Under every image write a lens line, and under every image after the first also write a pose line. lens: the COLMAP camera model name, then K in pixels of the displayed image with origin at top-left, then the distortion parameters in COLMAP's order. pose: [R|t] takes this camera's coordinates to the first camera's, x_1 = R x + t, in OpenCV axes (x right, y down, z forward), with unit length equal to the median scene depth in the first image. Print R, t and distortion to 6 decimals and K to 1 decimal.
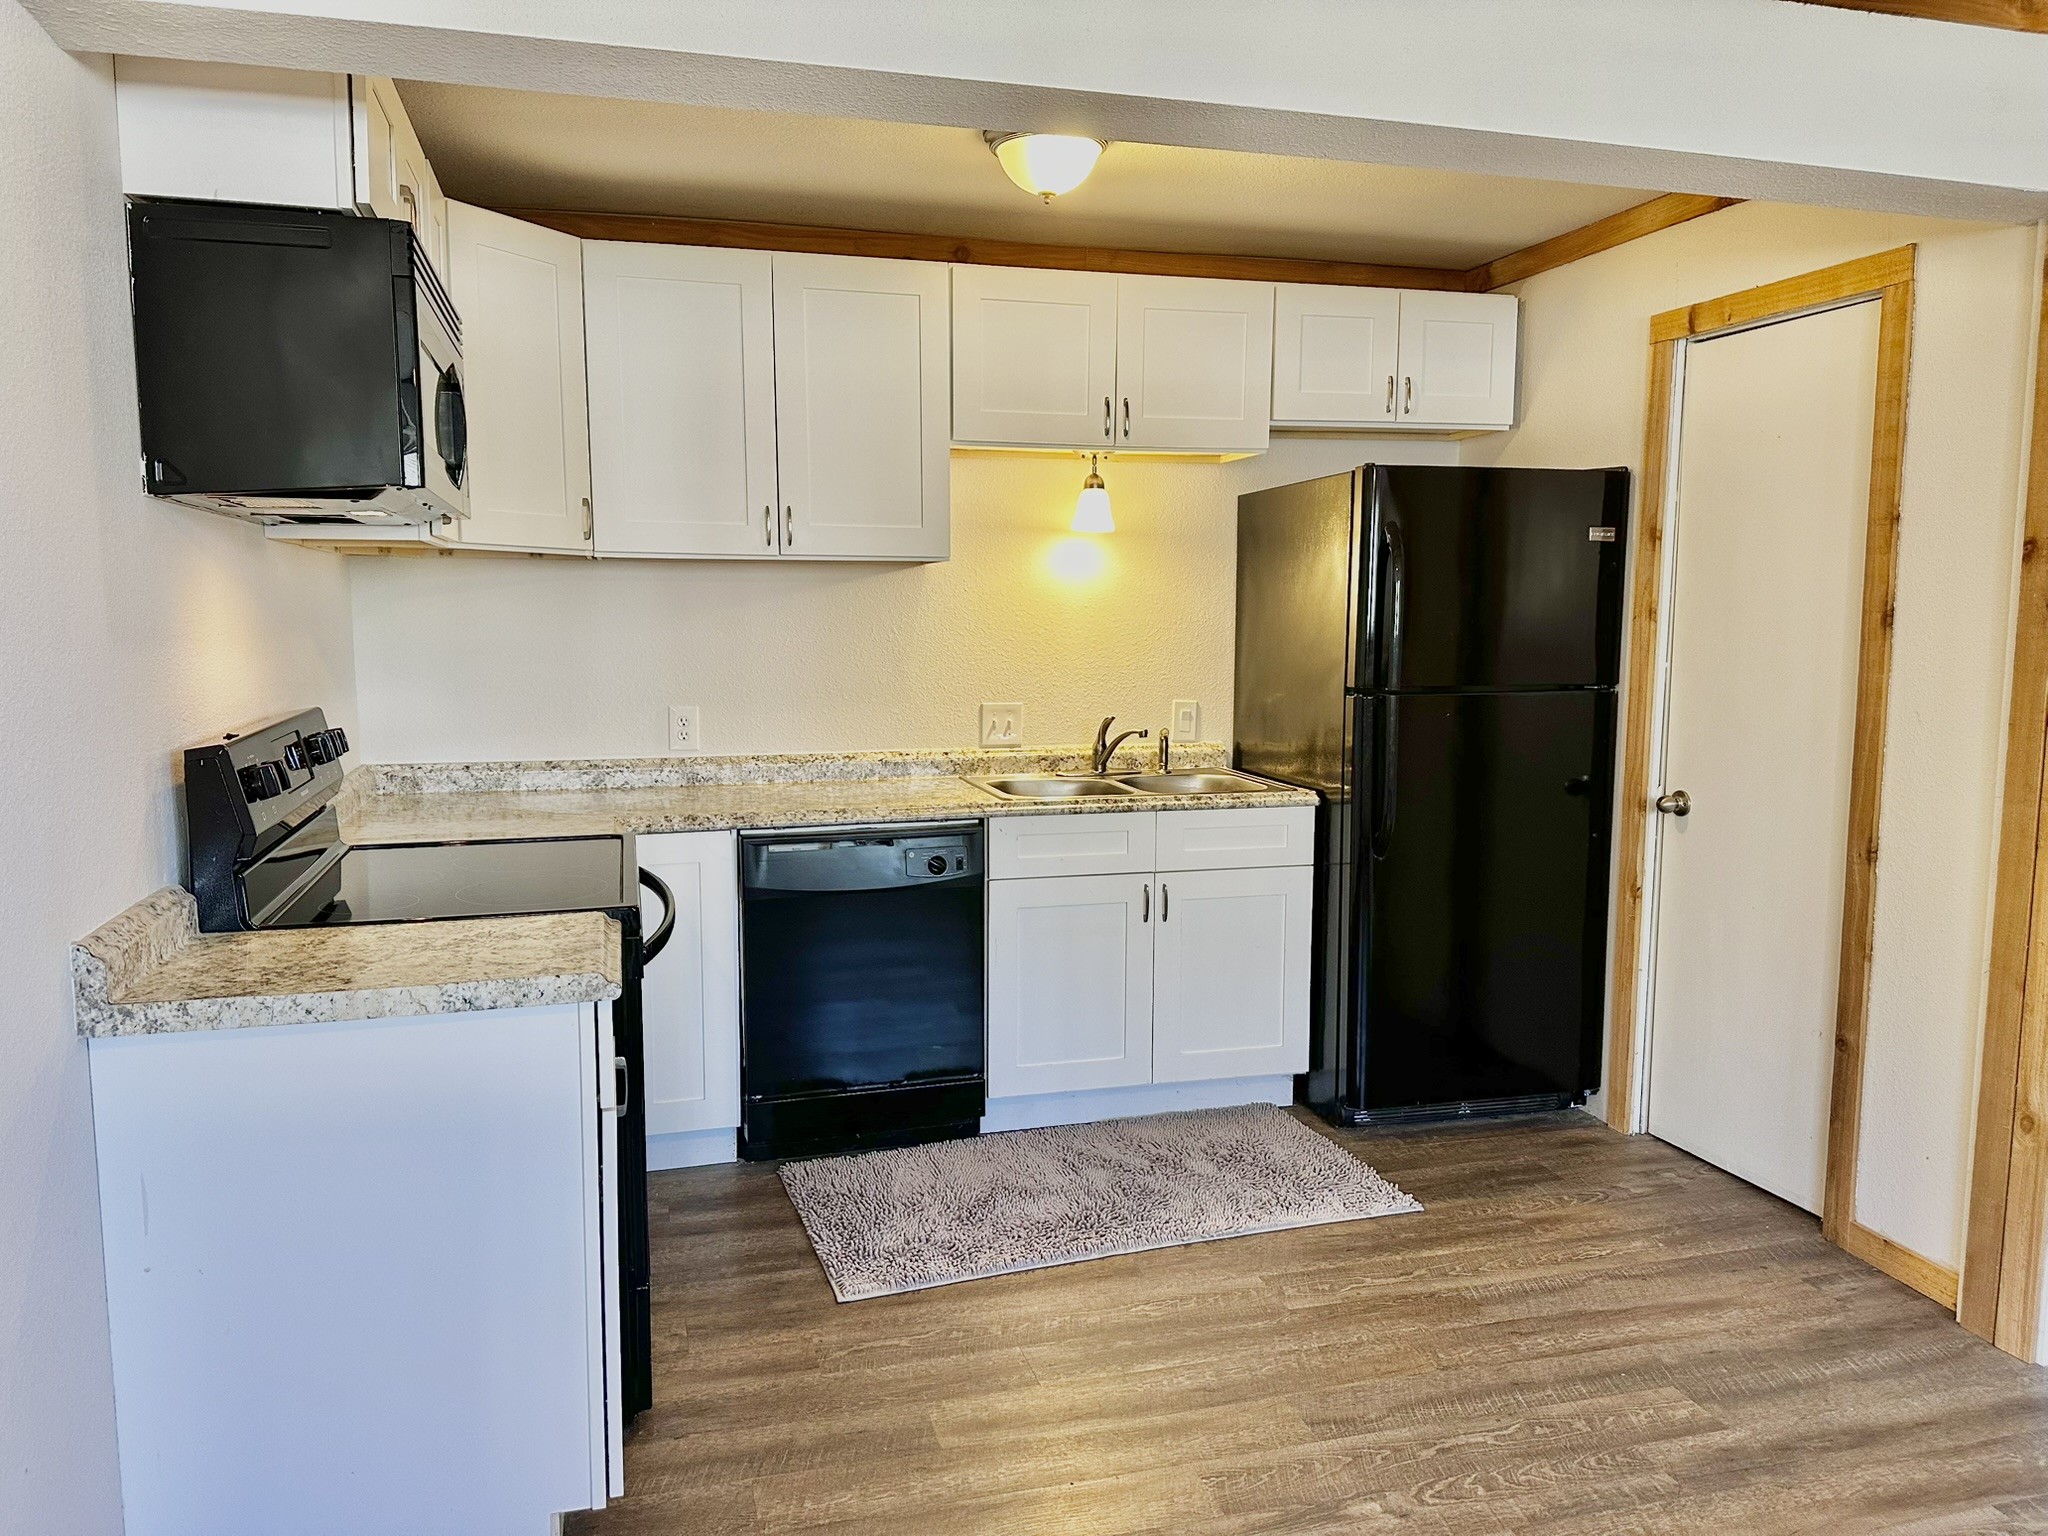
lens RADIAL K [[1430.5, 0, 1017.9], [0, 1430.5, 776.0], [0, 0, 1]] dist [0.054470, -0.057546]
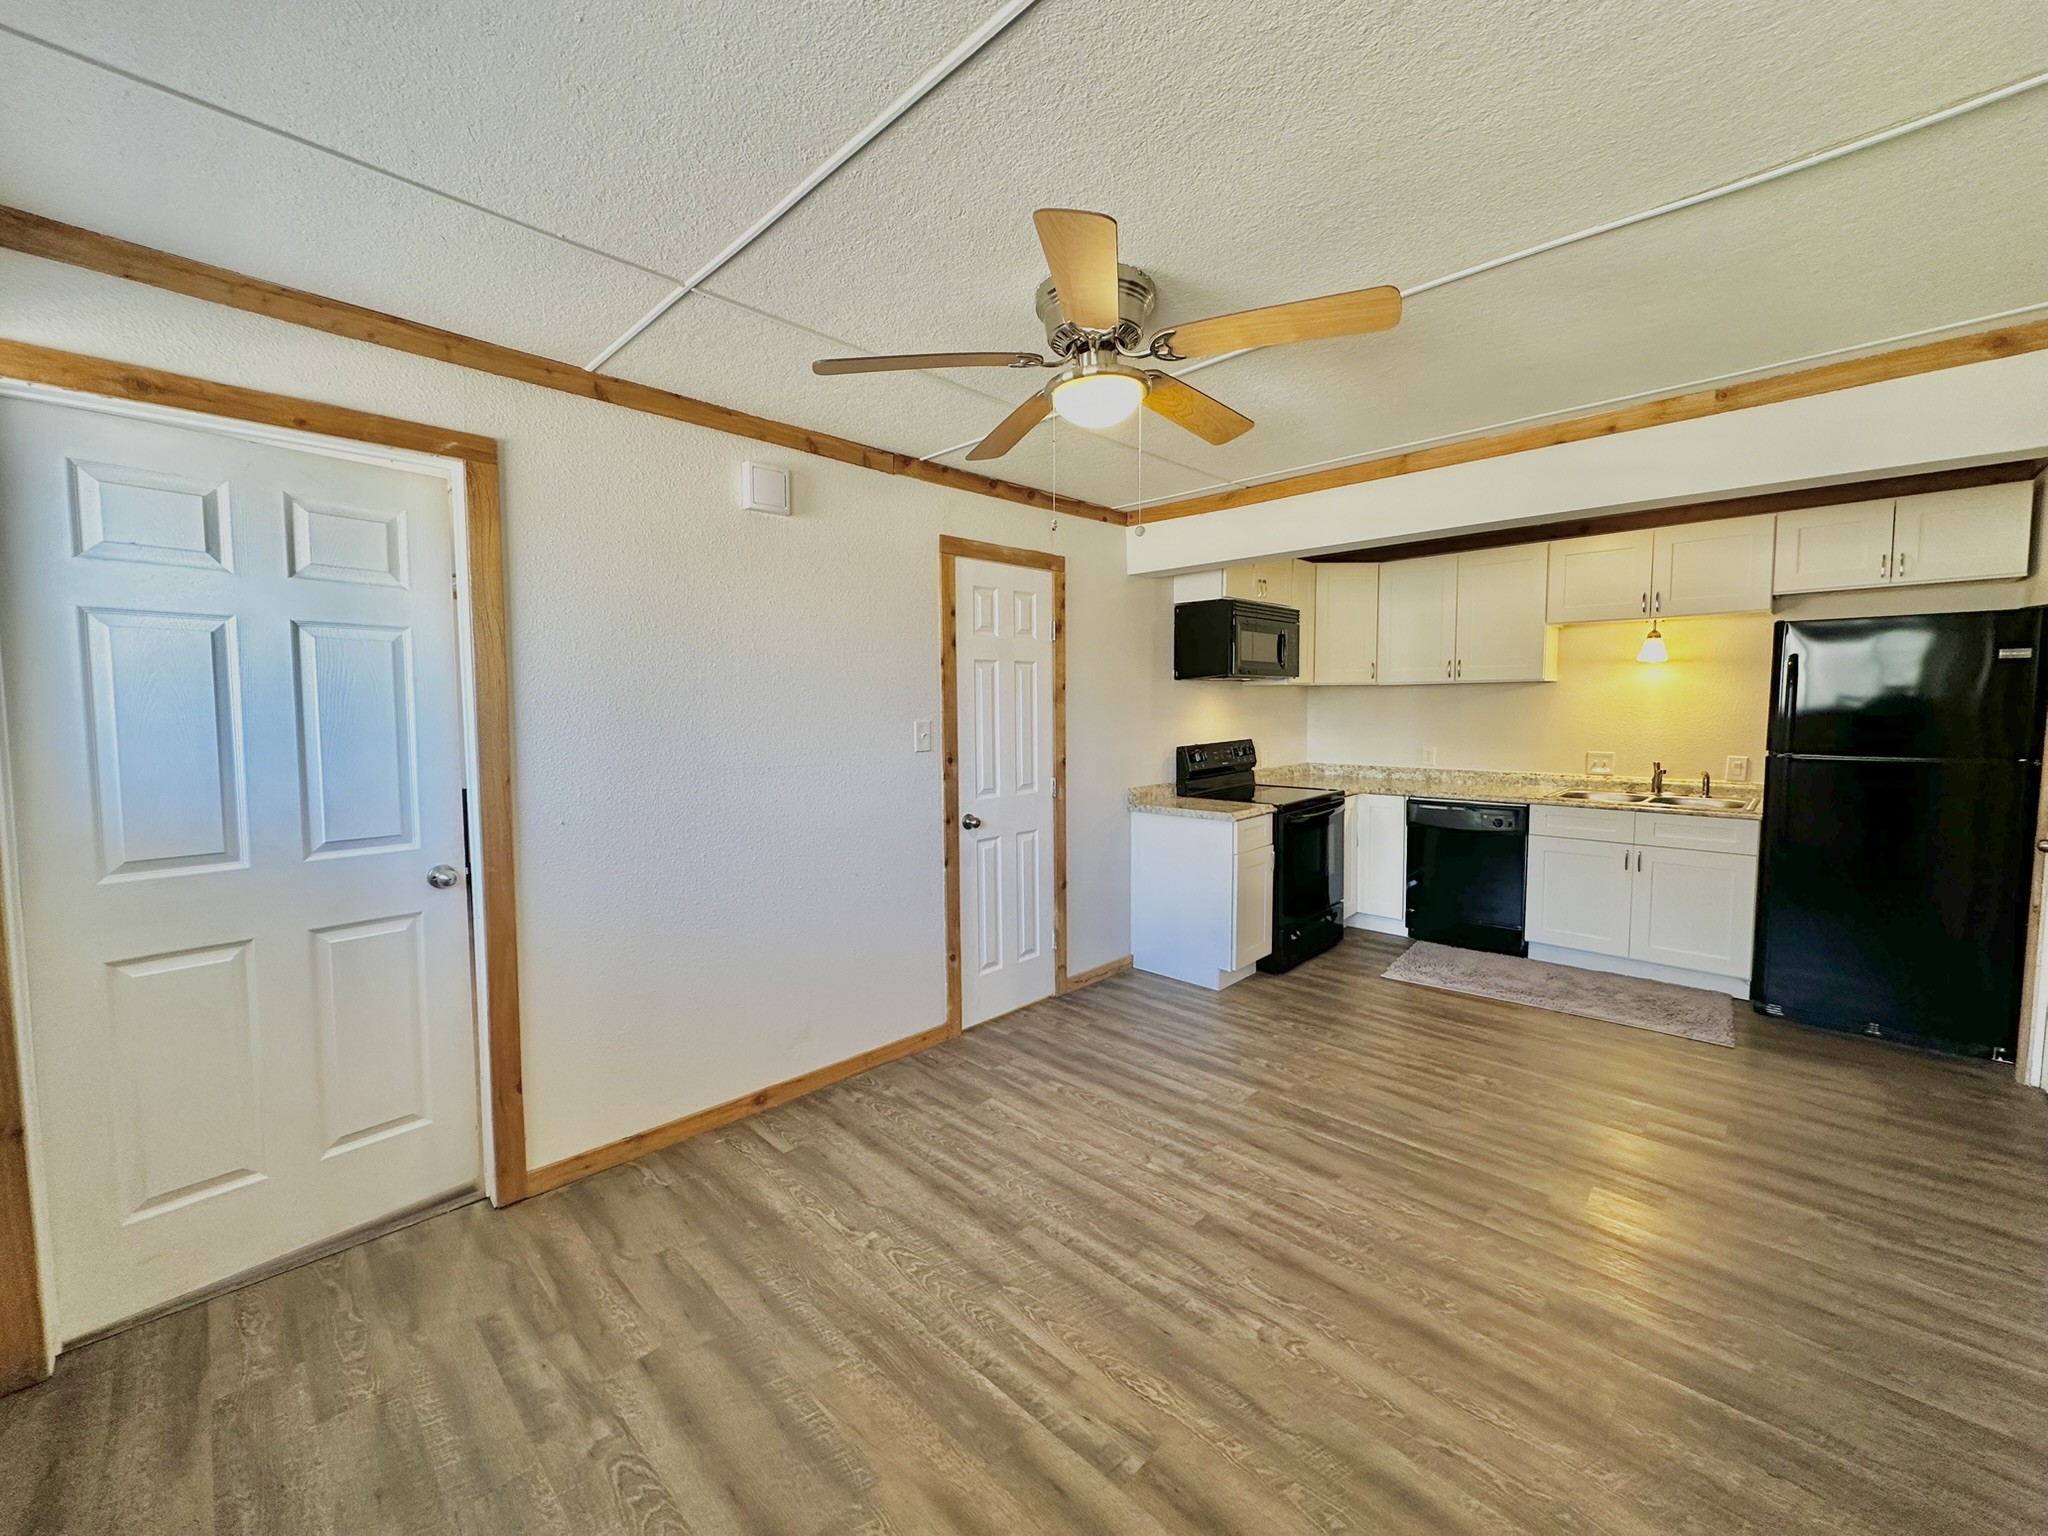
lens RADIAL K [[813.1, 0, 1023.9], [0, 813.1, 762.3], [0, 0, 1]] dist [-0.002434, 0.000969]
pose [[0.503654, 0.059679, -0.861842, 0.618631], [-0.085911, 0.996126, 0.018772, 0.009317], [0.859623, 0.064587, 0.506830, -0.243084]]
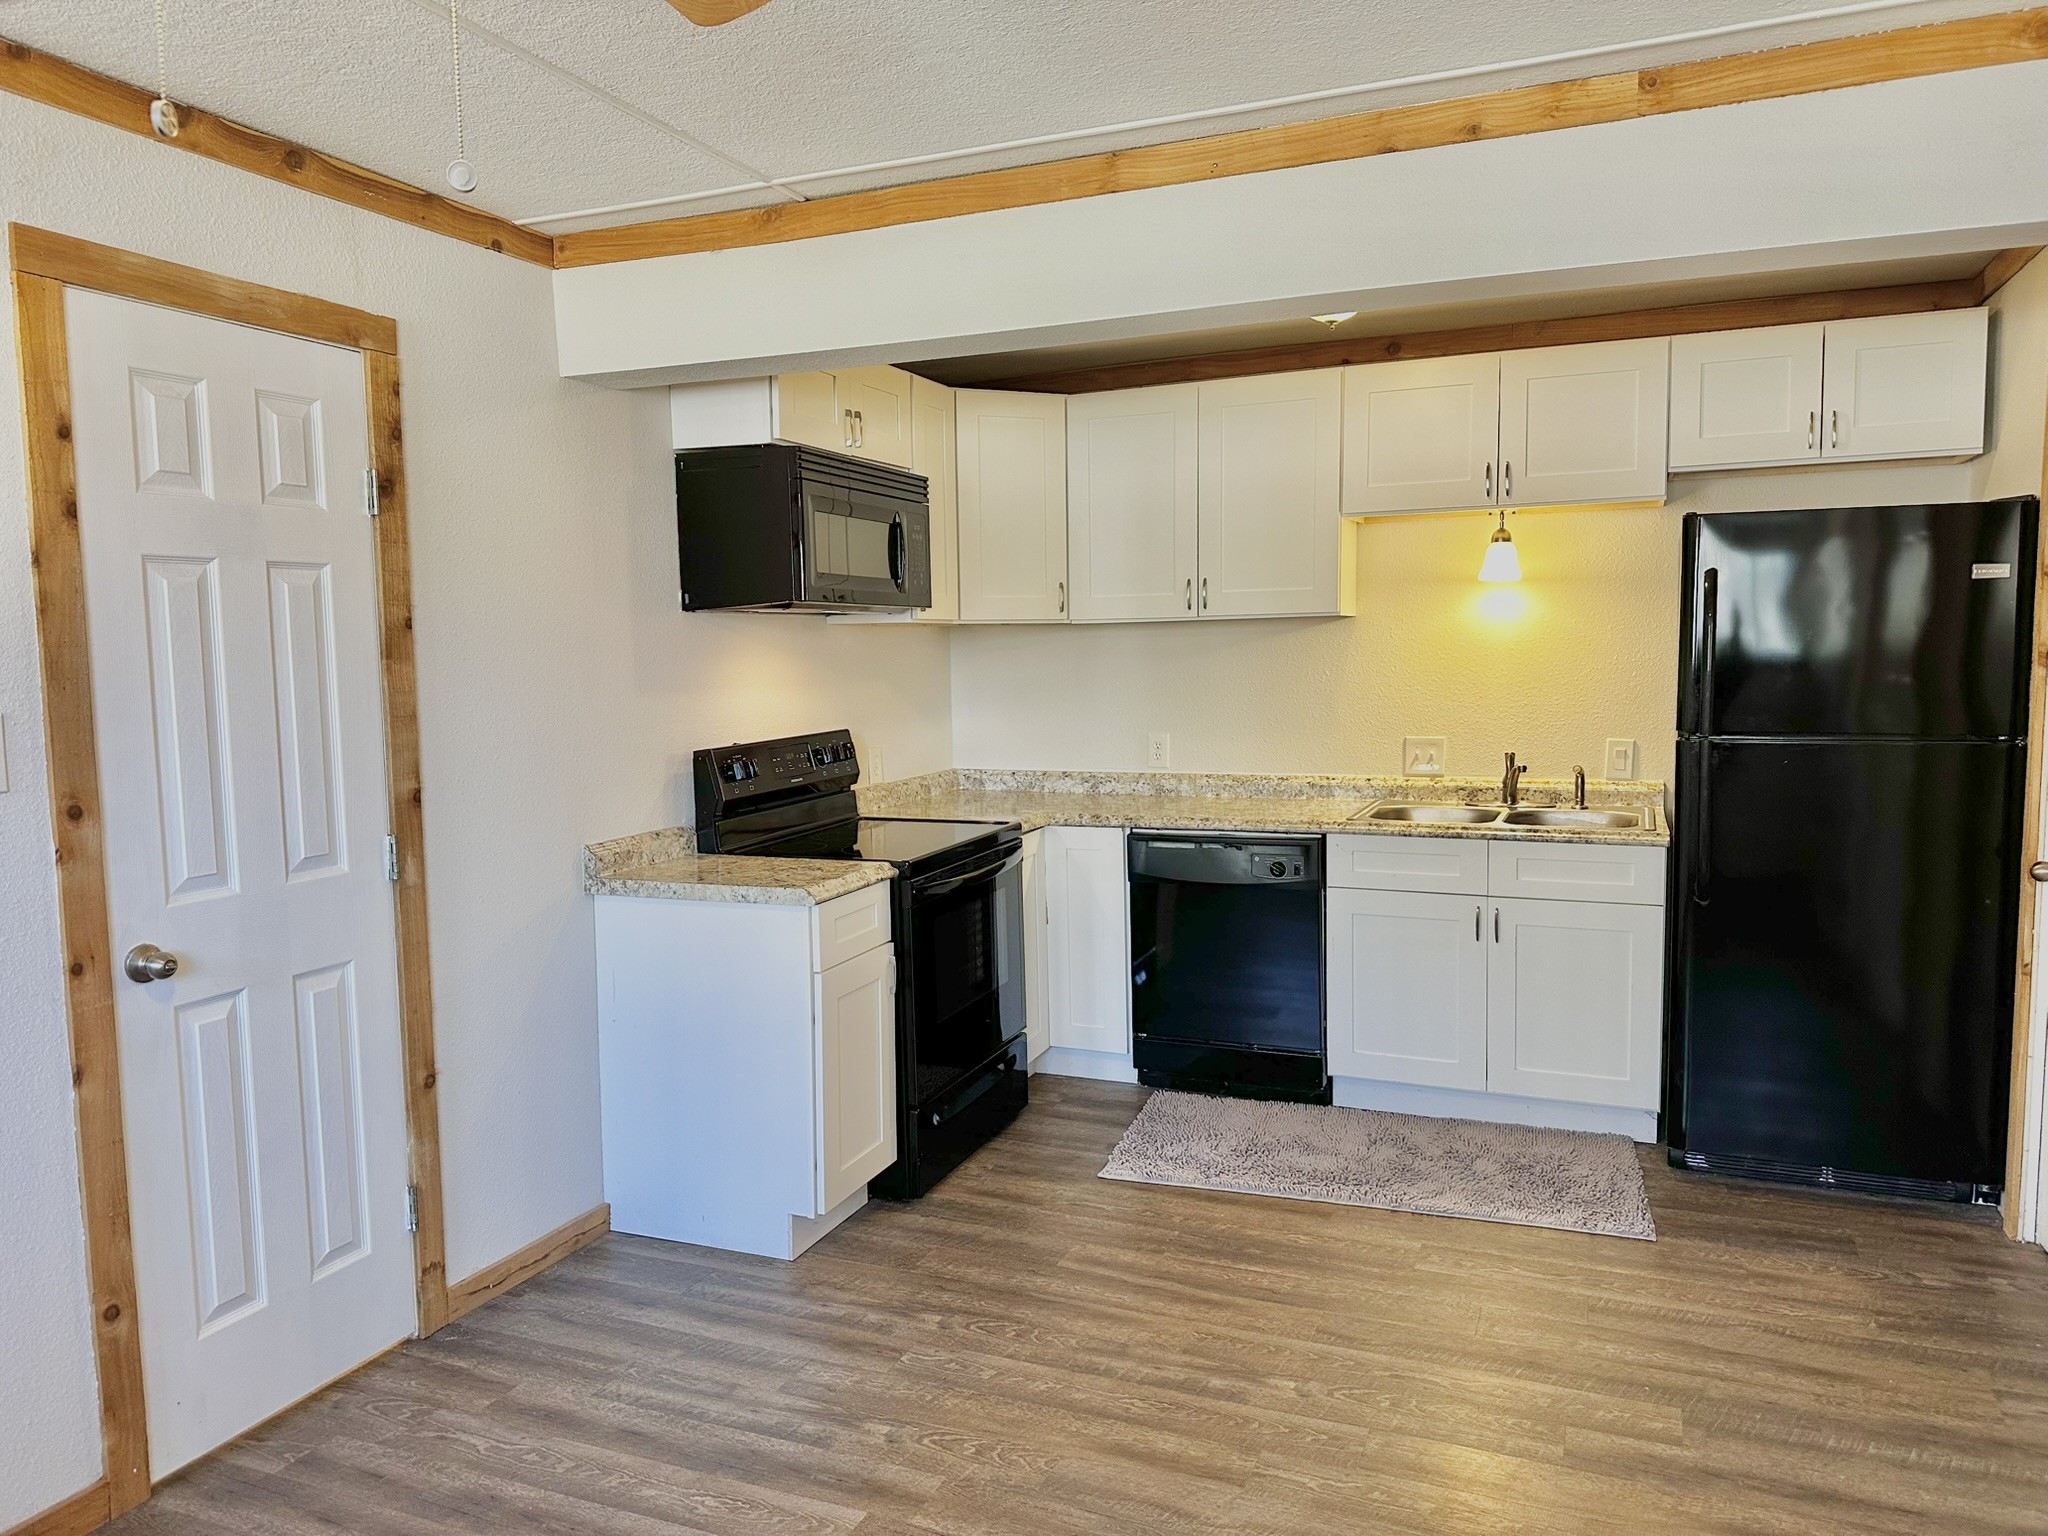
lens RADIAL K [[1430.5, 0, 1013.0], [0, 1430.5, 772.6], [0, 0, 1]] dist [0.054470, -0.057546]
pose [[0.785098, 0.042035, -0.617944, 0.498501], [-0.052722, 0.998609, 0.000945, -0.008507], [0.617124, 0.031837, 0.786221, -0.095065]]
